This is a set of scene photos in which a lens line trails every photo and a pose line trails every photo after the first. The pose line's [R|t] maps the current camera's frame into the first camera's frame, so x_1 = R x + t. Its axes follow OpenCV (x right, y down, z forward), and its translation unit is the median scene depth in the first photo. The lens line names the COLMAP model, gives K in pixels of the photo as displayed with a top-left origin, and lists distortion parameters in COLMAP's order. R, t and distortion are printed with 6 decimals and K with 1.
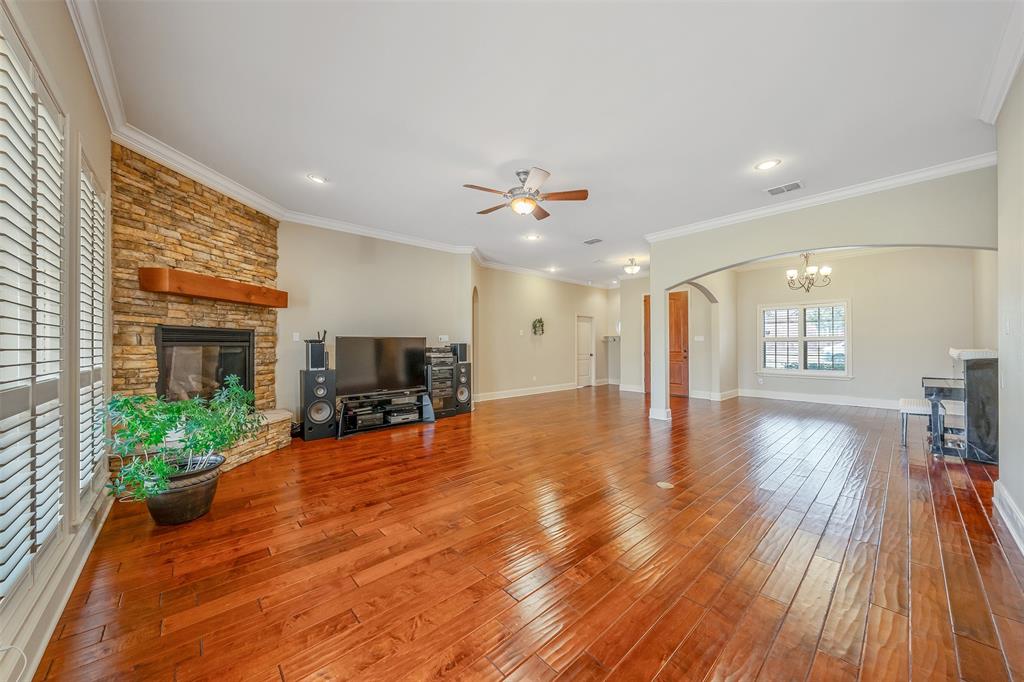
lens RADIAL K [[357.6, 0, 509.8], [0, 357.6, 341.6], [0, 0, 1]] dist [0.001558, -0.000057]
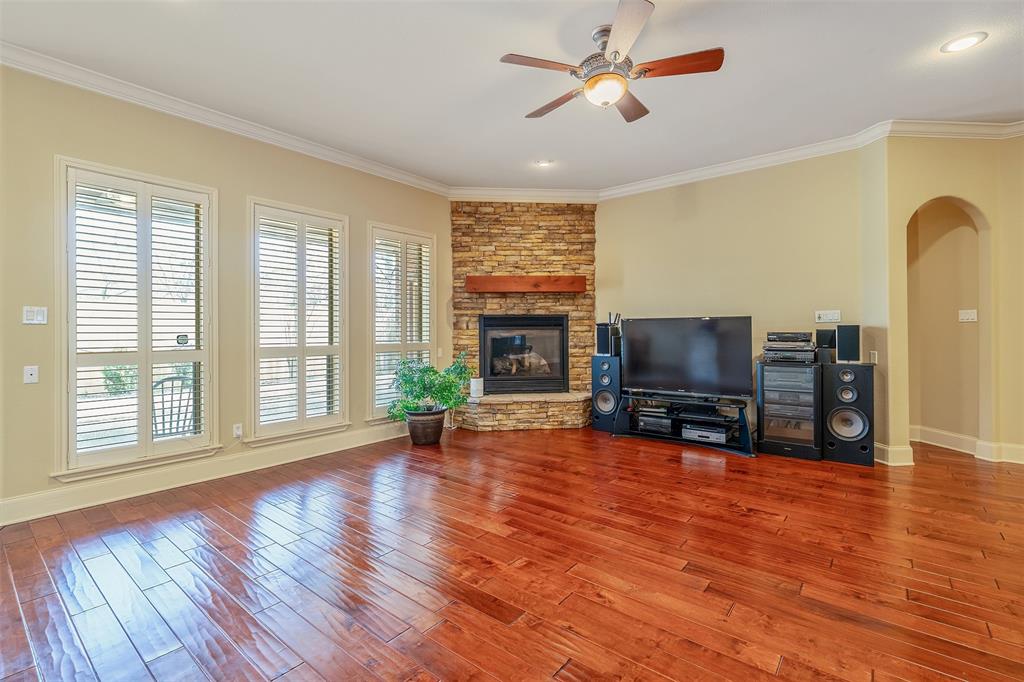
lens RADIAL K [[464.3, 0, 518.5], [0, 464.3, 328.1], [0, 0, 1]] dist [0.002227, -0.000240]
pose [[0.173209, -0.000052, -0.984885, 0.668262], [0.012546, 0.999919, 0.002154, 0.002461], [0.984805, -0.012730, 0.173196, 0.640462]]
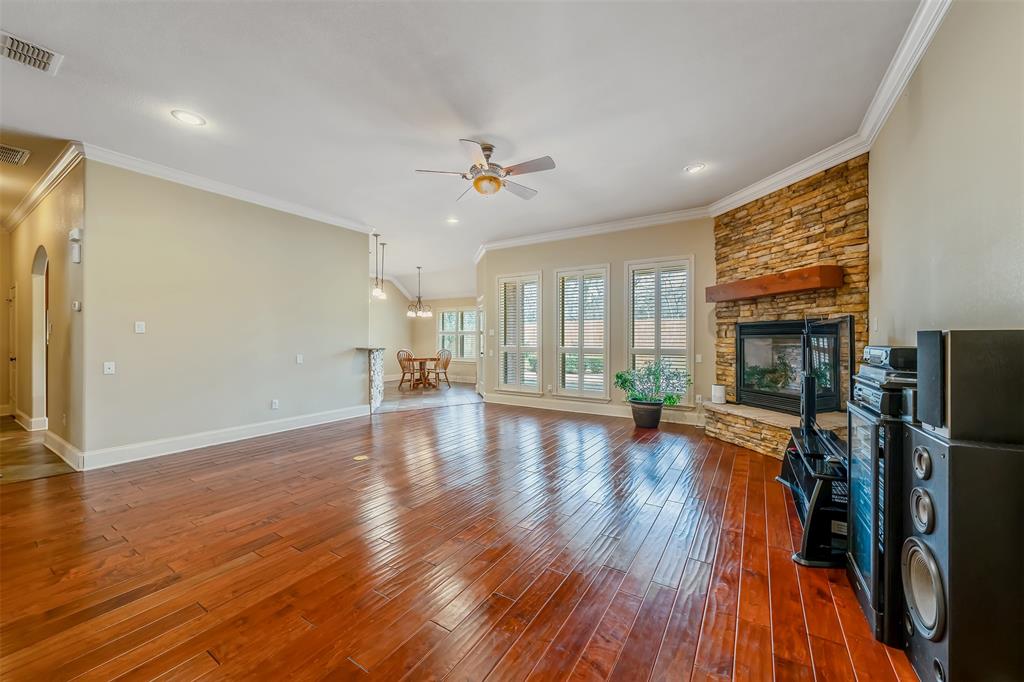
lens RADIAL K [[393.1, 0, 509.6], [0, 393.1, 339.4], [0, 0, 1]] dist [-0.001450, 0.000734]
pose [[-0.964714, 0.007653, -0.263188, 0.221271], [0.008910, 0.999954, -0.003584, 0.011498], [0.263148, -0.005803, -0.964738, 1.744350]]
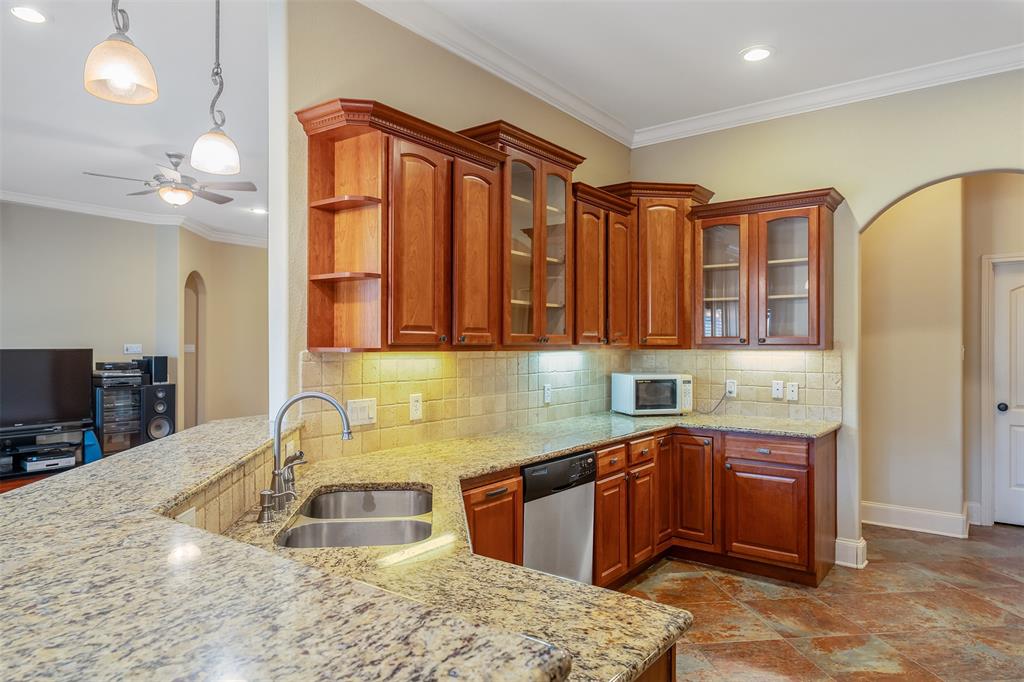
lens RADIAL K [[630.5, 0, 510.1], [0, 630.5, 342.2], [0, 0, 1]] dist [-0.007500, -0.001826]
pose [[0.983379, 0.009791, 0.181300, 0.477100], [-0.011375, 0.999906, 0.007699, -0.059971], [-0.181207, -0.009633, 0.983398, -0.491526]]
